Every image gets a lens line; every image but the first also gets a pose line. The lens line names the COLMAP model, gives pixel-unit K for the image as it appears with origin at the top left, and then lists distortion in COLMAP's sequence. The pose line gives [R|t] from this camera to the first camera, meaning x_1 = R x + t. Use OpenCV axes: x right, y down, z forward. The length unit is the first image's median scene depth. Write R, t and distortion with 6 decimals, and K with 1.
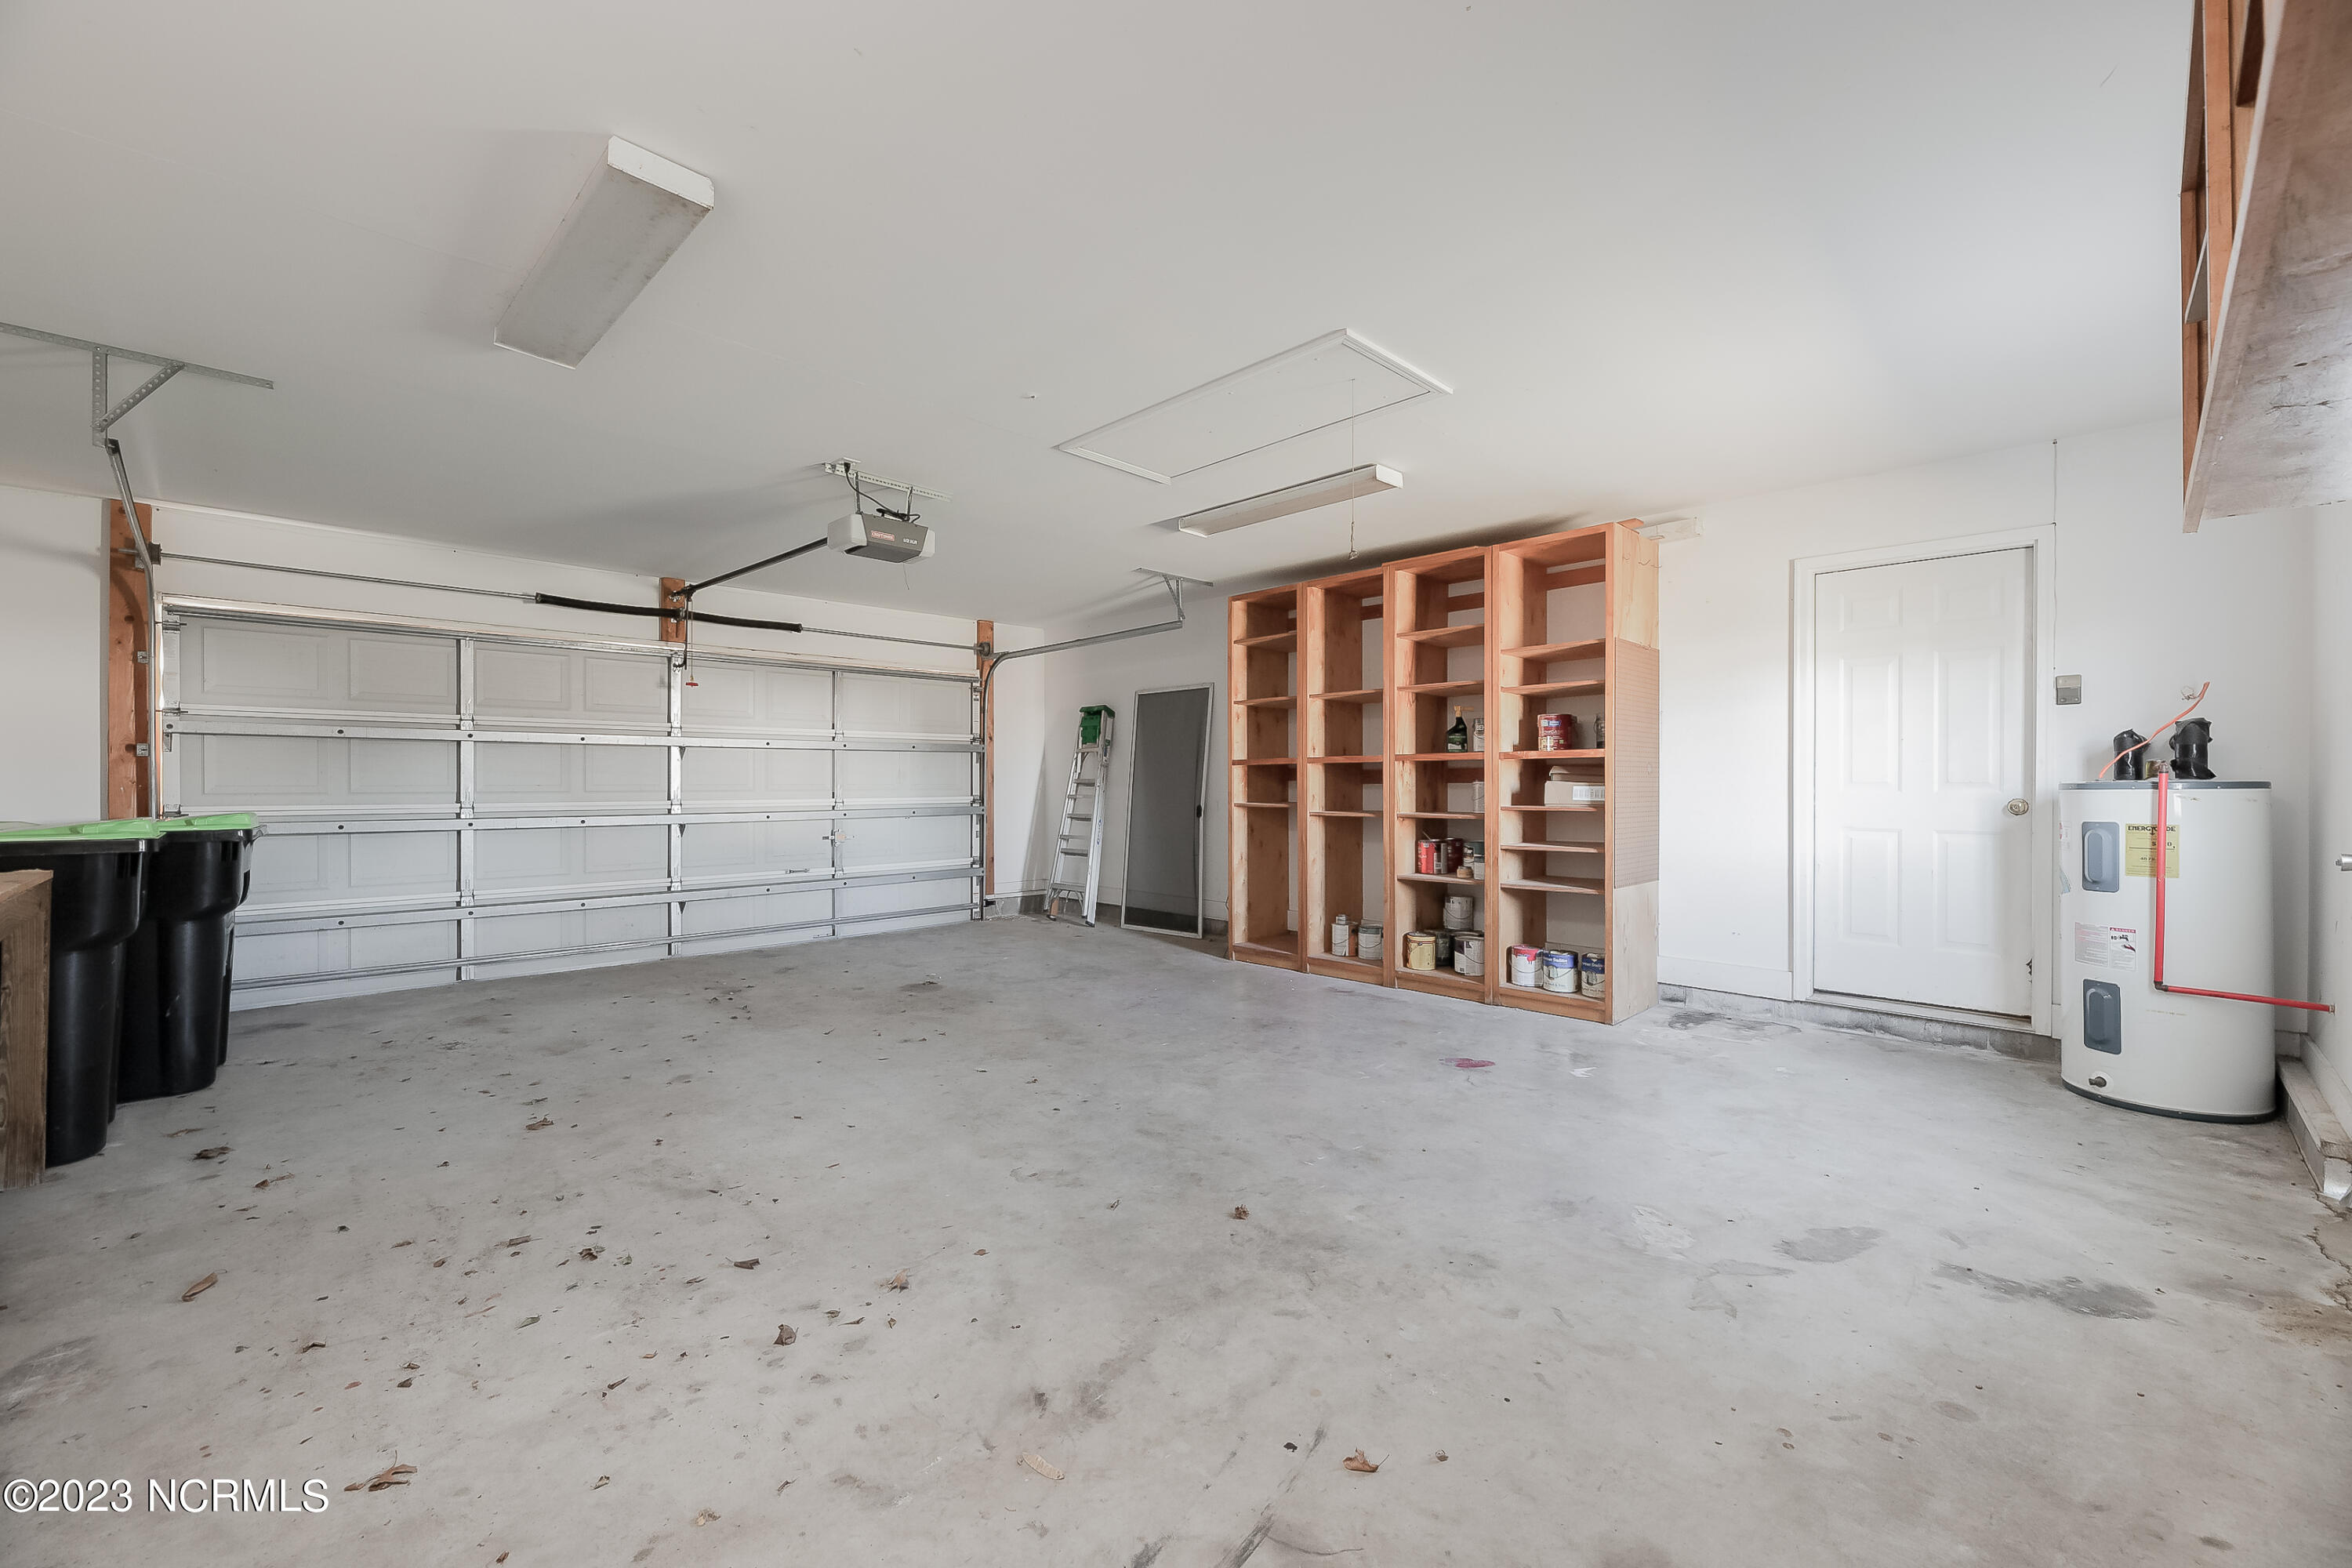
lens RADIAL K [[969.4, 0, 1179.7], [0, 969.4, 780.6], [0, 0, 1]] dist [-0.001379, -0.001489]
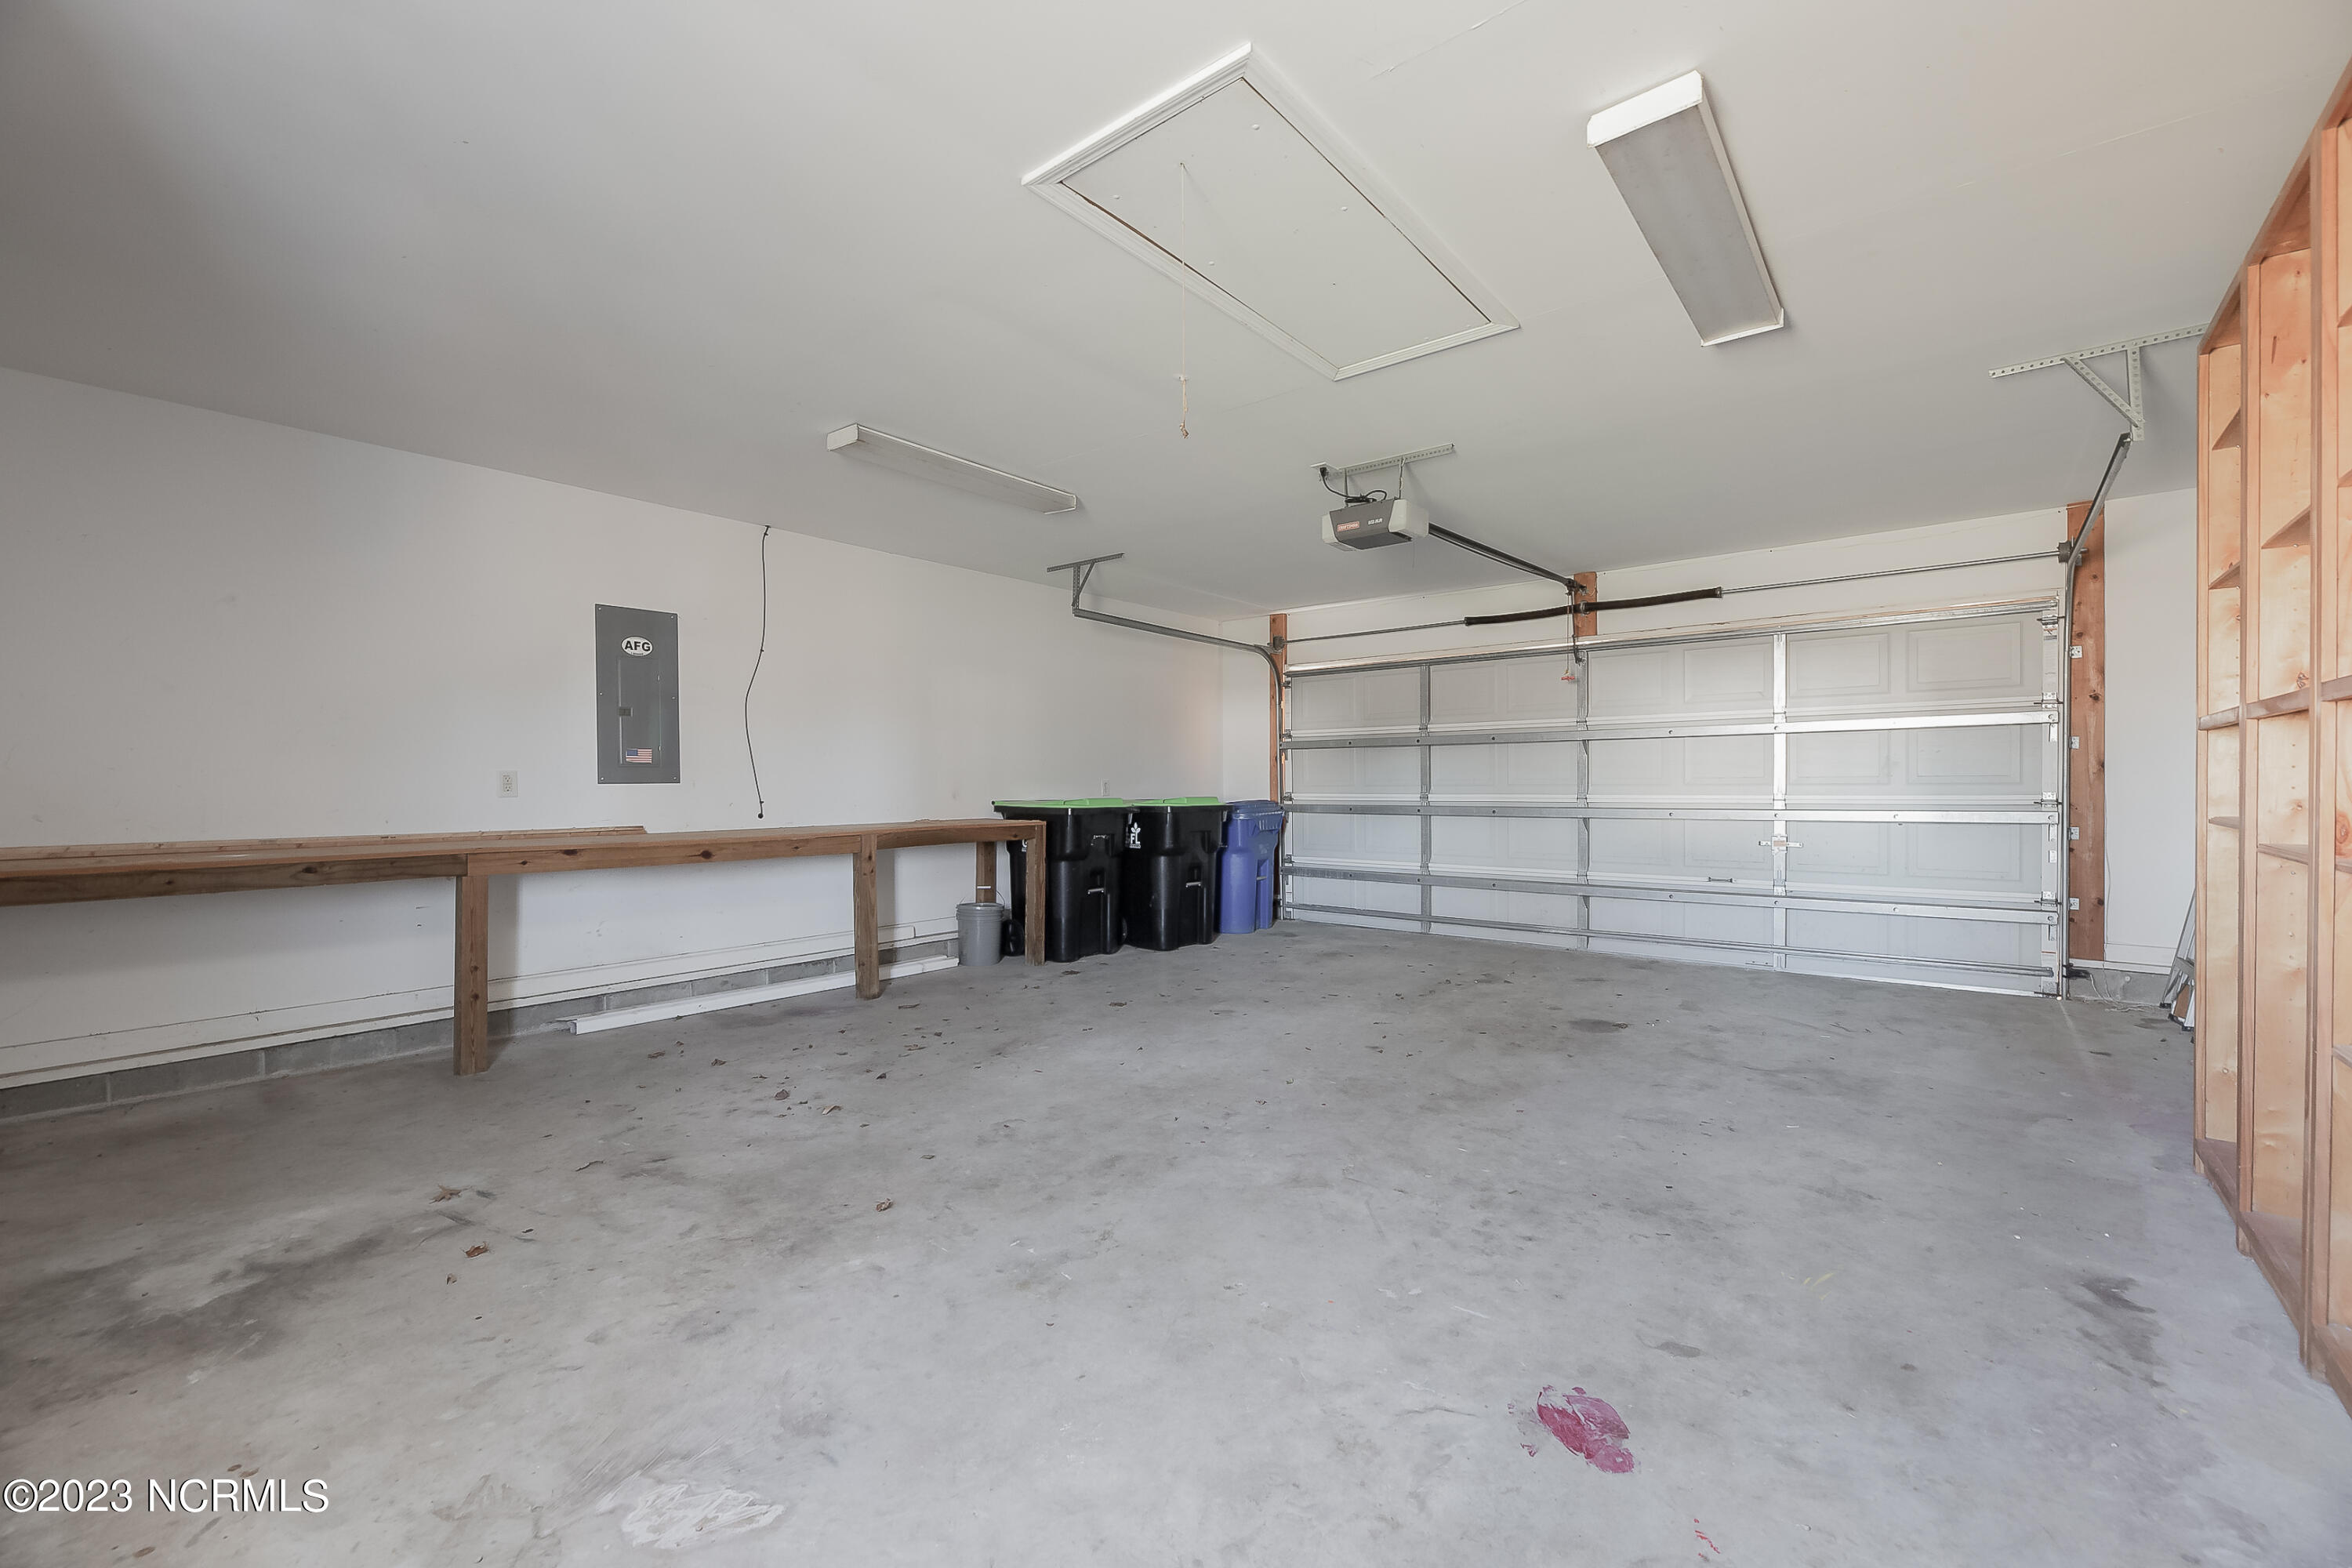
lens RADIAL K [[969.4, 0, 1179.1], [0, 969.4, 792.0], [0, 0, 1]] dist [-0.001379, -0.001489]
pose [[0.092138, 0.011452, -0.995680, 0.883383], [0.008549, 0.999888, 0.012291, 0.004514], [0.995710, -0.009645, 0.092030, 0.984201]]
